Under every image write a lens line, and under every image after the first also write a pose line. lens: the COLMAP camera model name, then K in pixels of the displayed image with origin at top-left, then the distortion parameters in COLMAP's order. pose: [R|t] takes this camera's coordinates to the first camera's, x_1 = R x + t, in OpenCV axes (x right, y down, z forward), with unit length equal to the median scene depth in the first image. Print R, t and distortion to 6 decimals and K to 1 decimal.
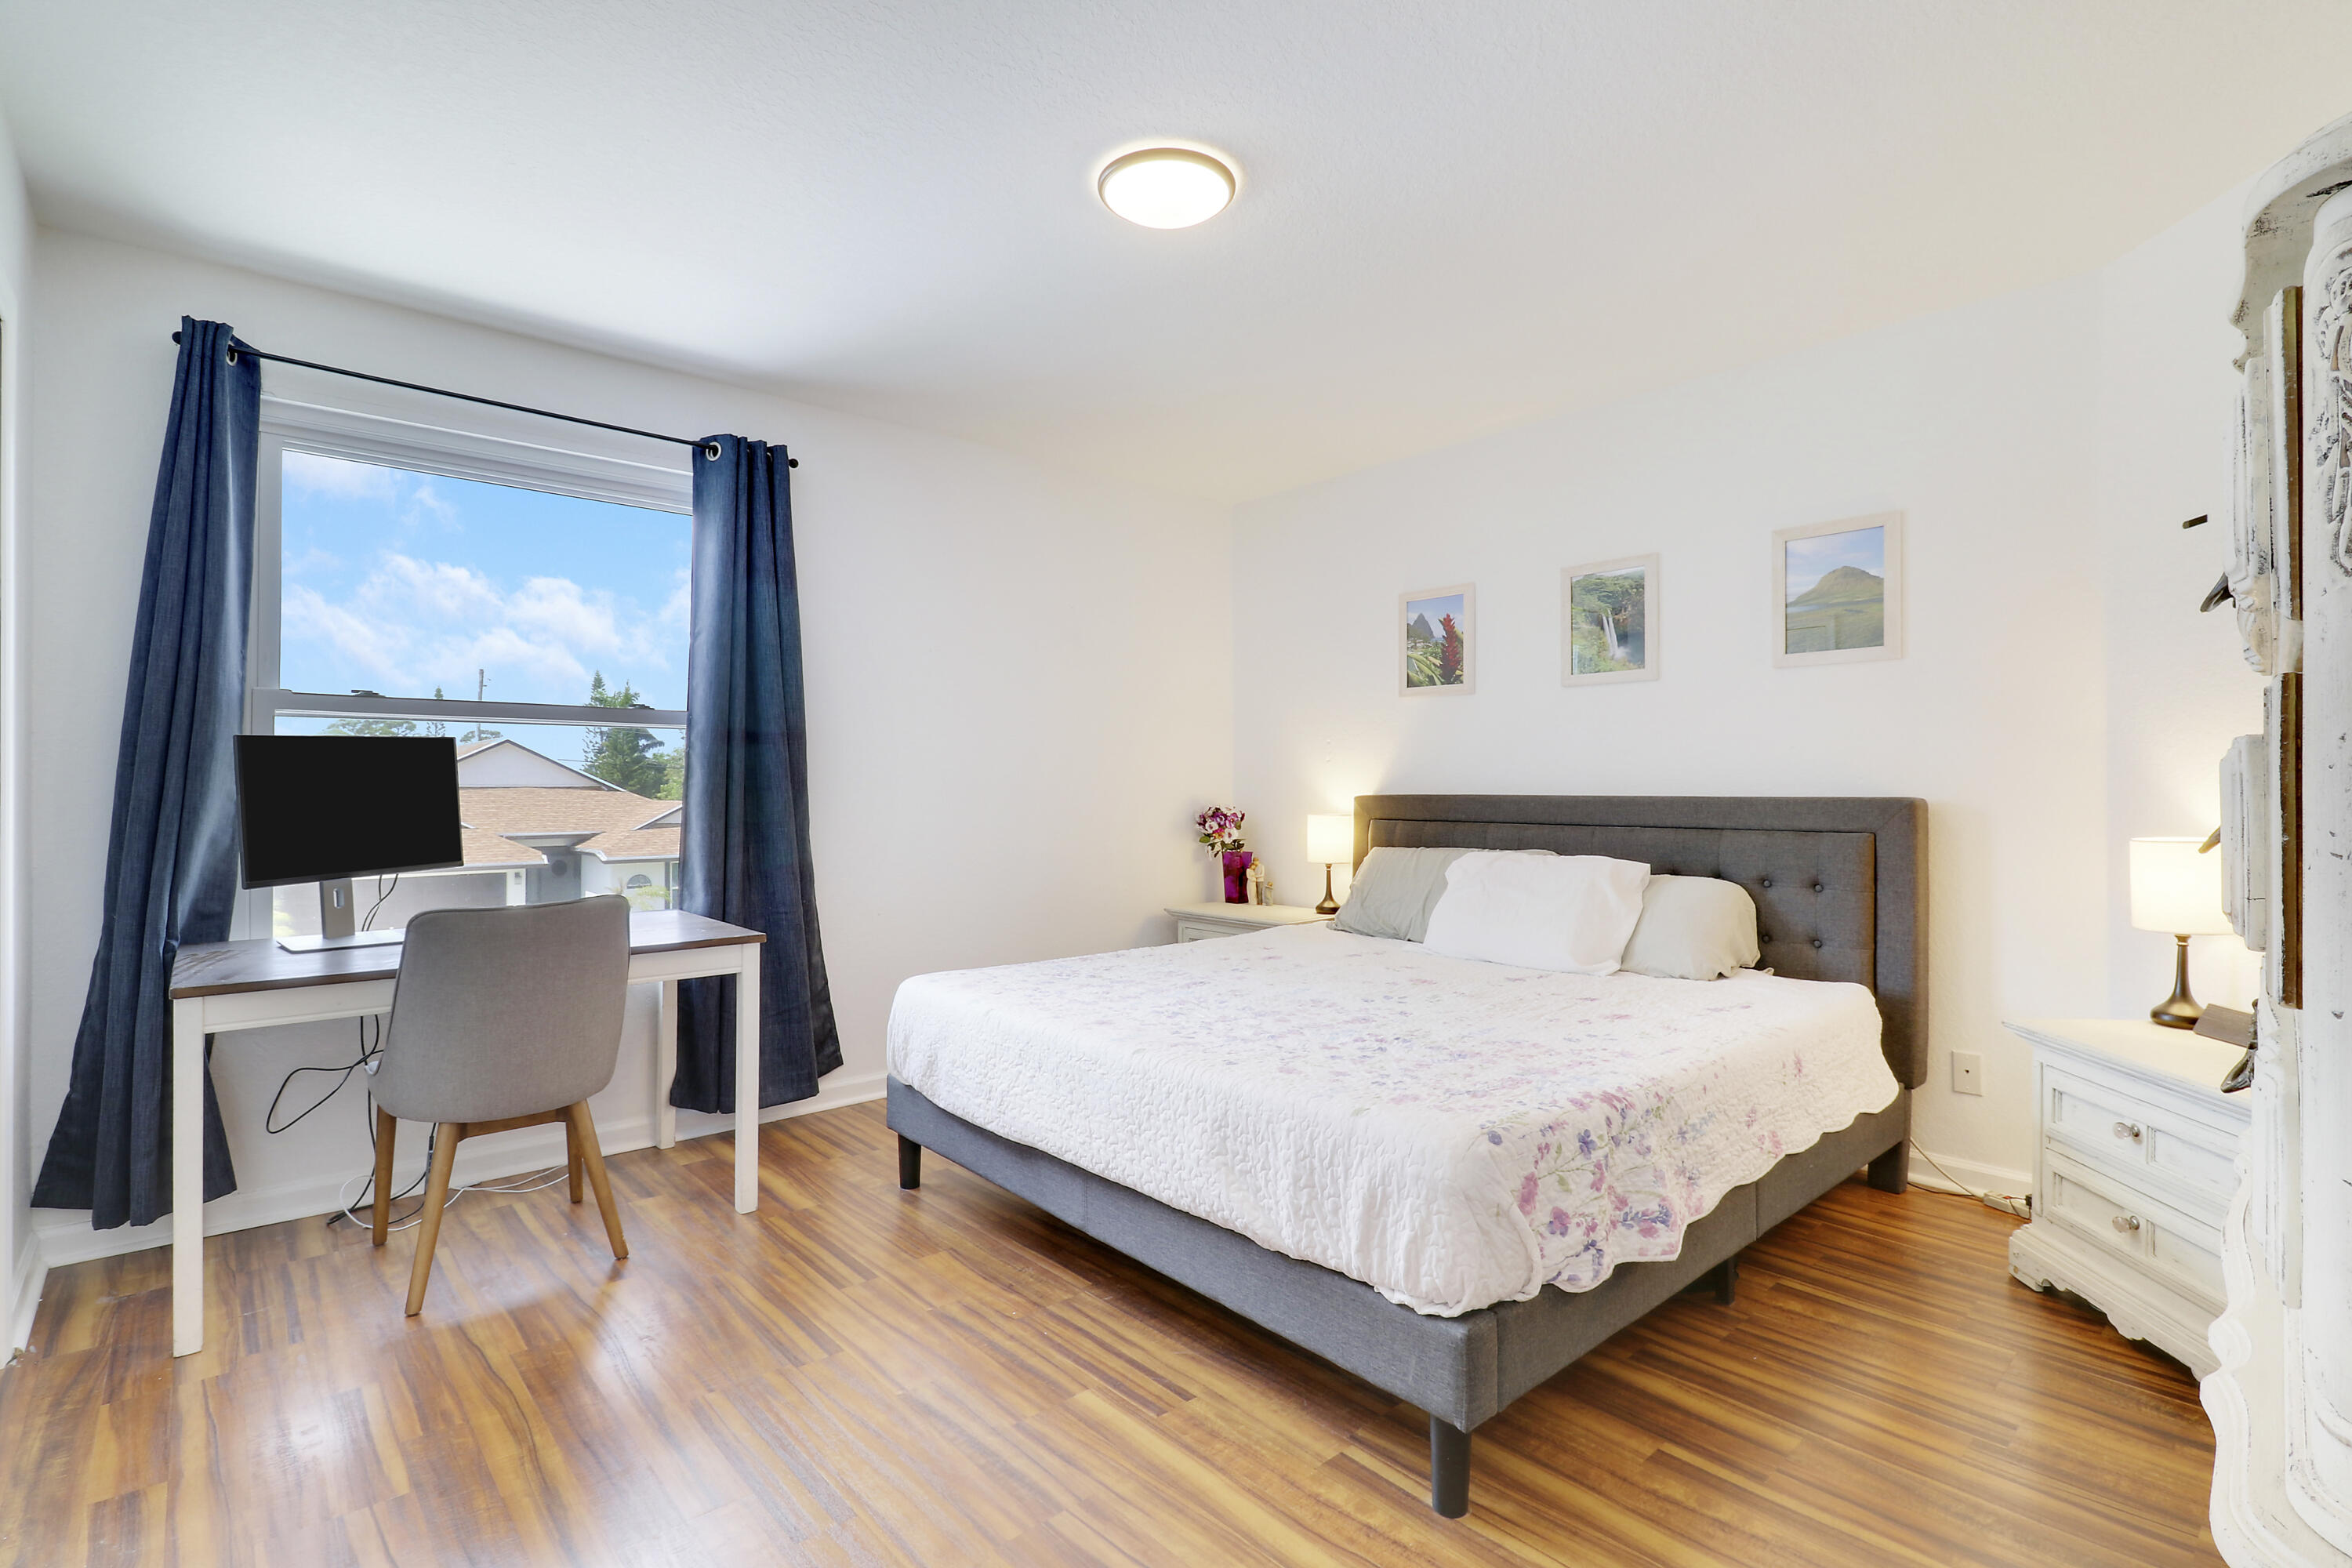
lens RADIAL K [[1099.8, 0, 1174.5], [0, 1099.8, 781.8], [0, 0, 1]] dist [-0.005942, -0.002174]
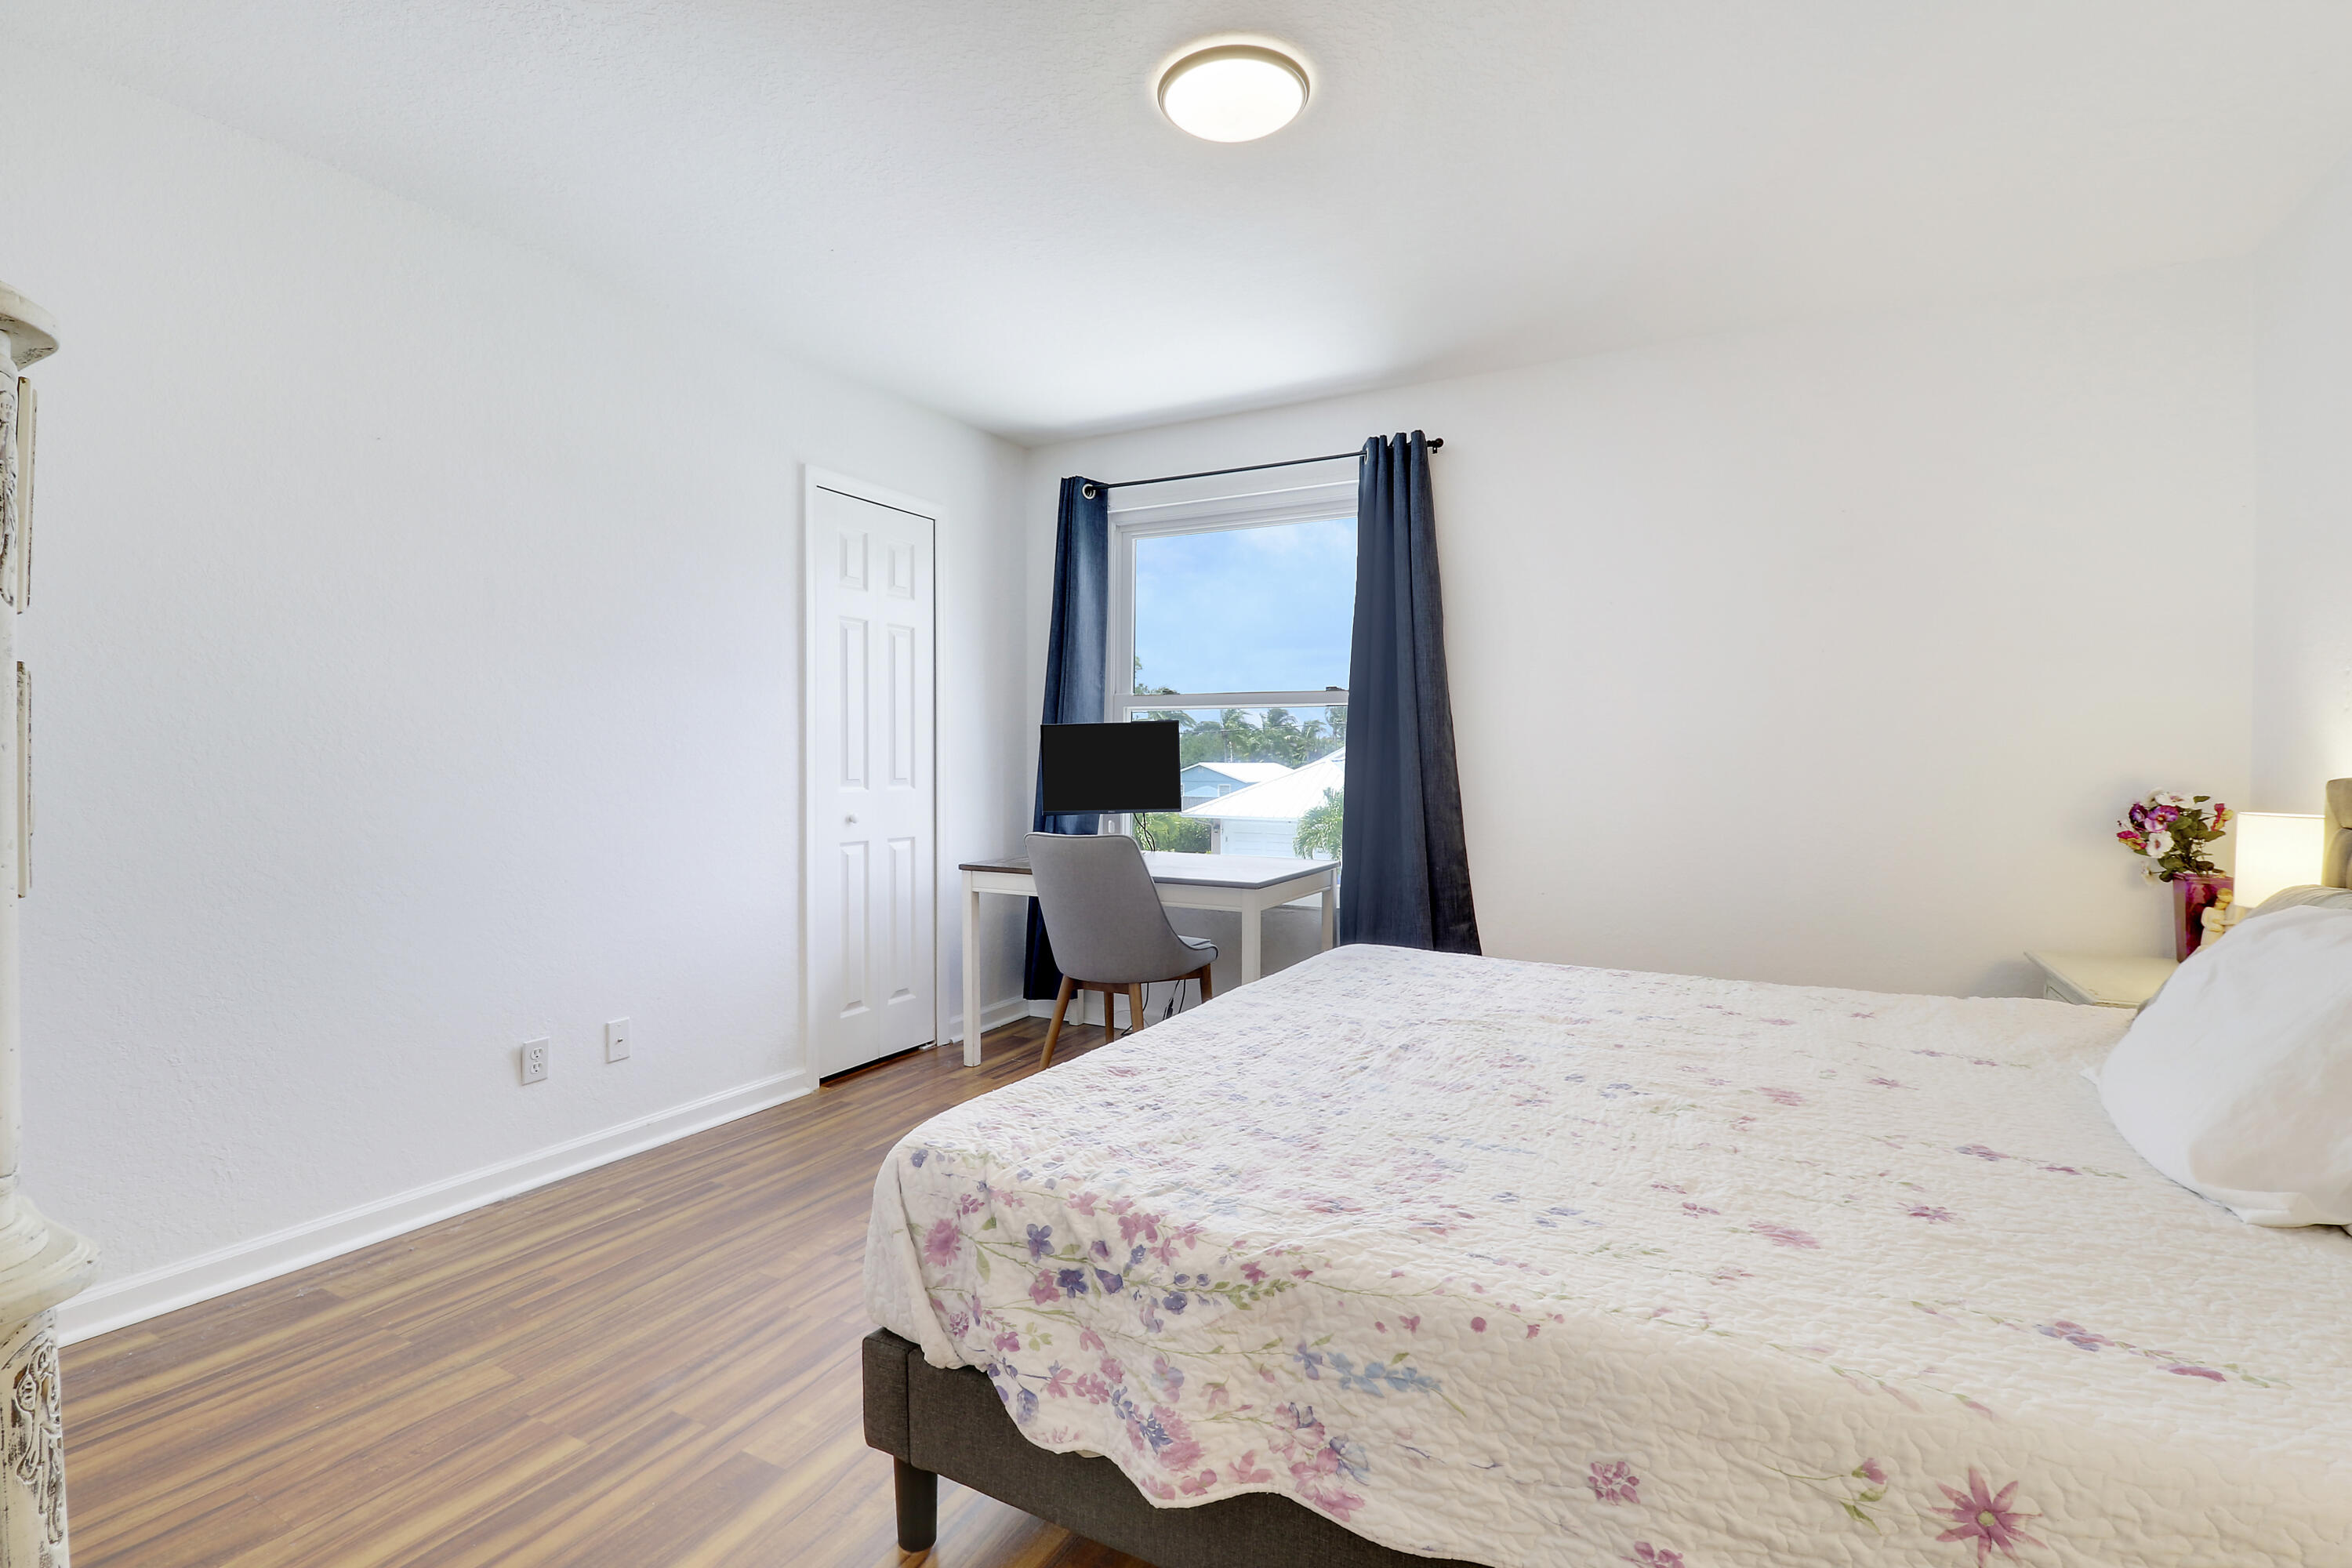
lens RADIAL K [[1099.8, 0, 1184.1], [0, 1099.8, 766.2], [0, 0, 1]] dist [-0.005942, -0.002174]
pose [[0.331085, 0.012195, -0.943522, 0.697765], [0.002249, 0.999903, 0.013713, 0.000316], [0.943598, -0.006662, 0.331026, 0.536111]]
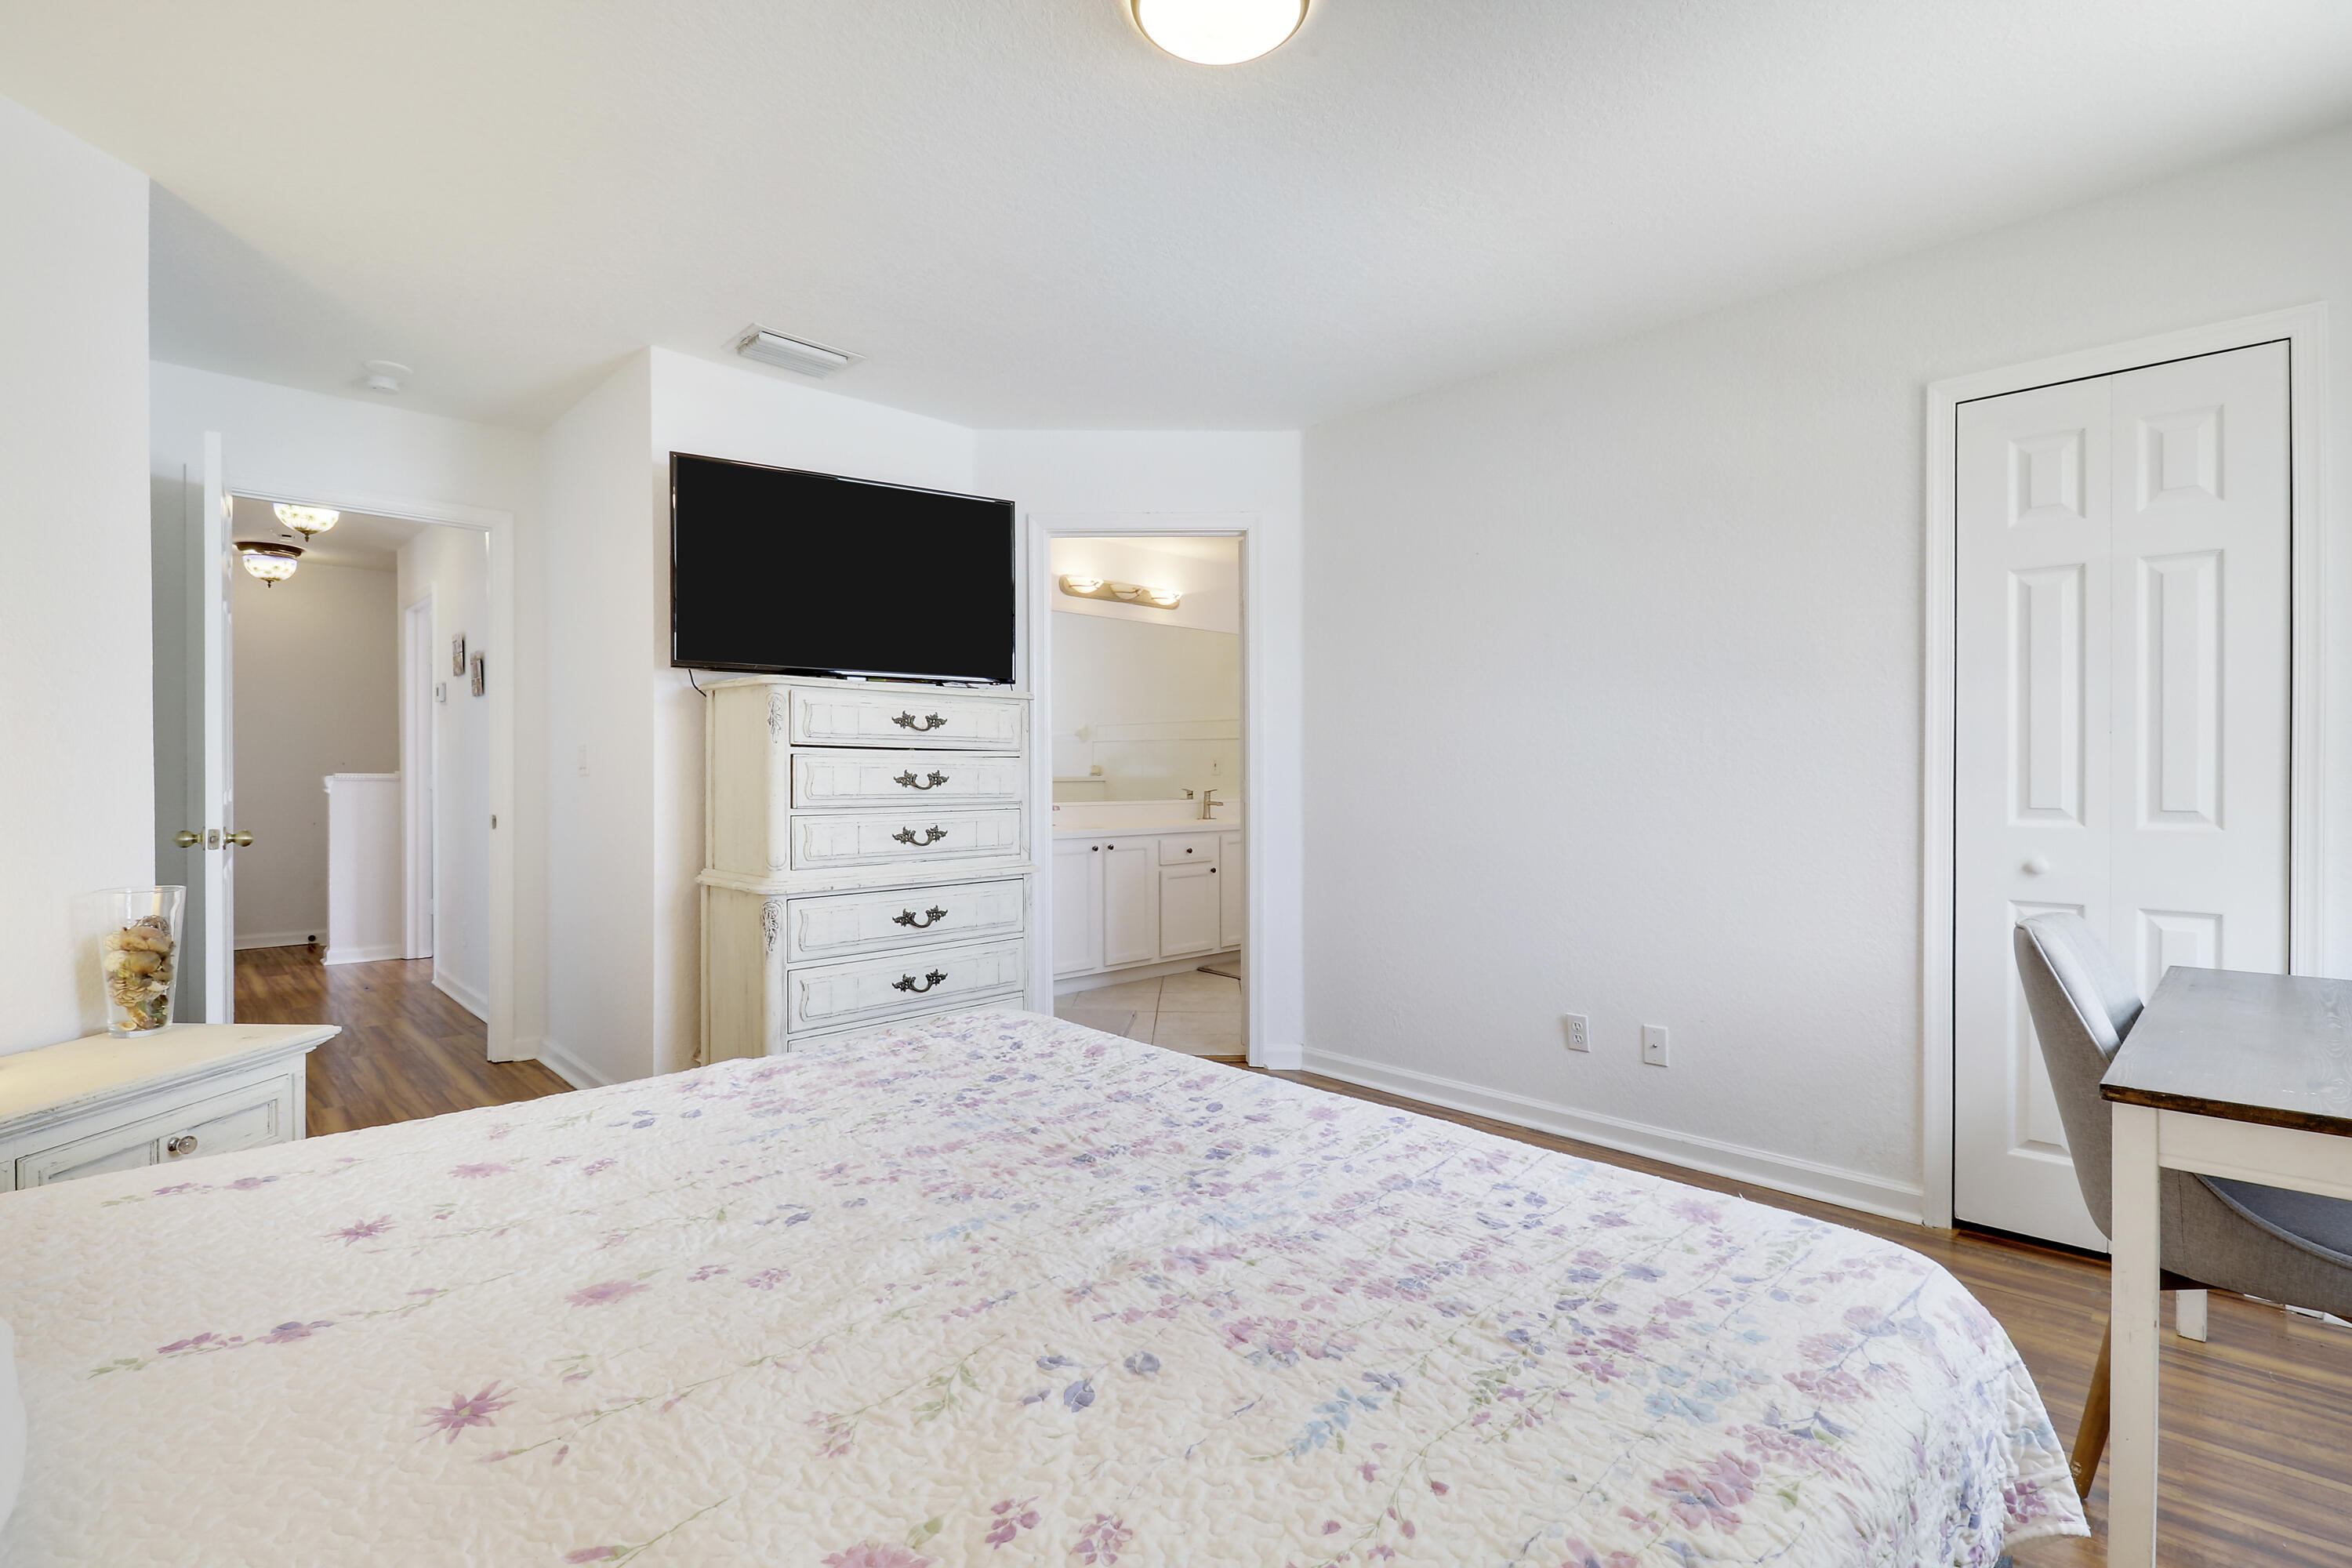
lens RADIAL K [[1099.8, 0, 1184.4], [0, 1099.8, 784.9], [0, 0, 1]] dist [-0.005942, -0.002174]
pose [[-0.999198, 0.004352, -0.039798, 0.063065], [0.004233, 0.999986, 0.003058, 0.008237], [0.039811, 0.002887, -0.999203, 1.424070]]
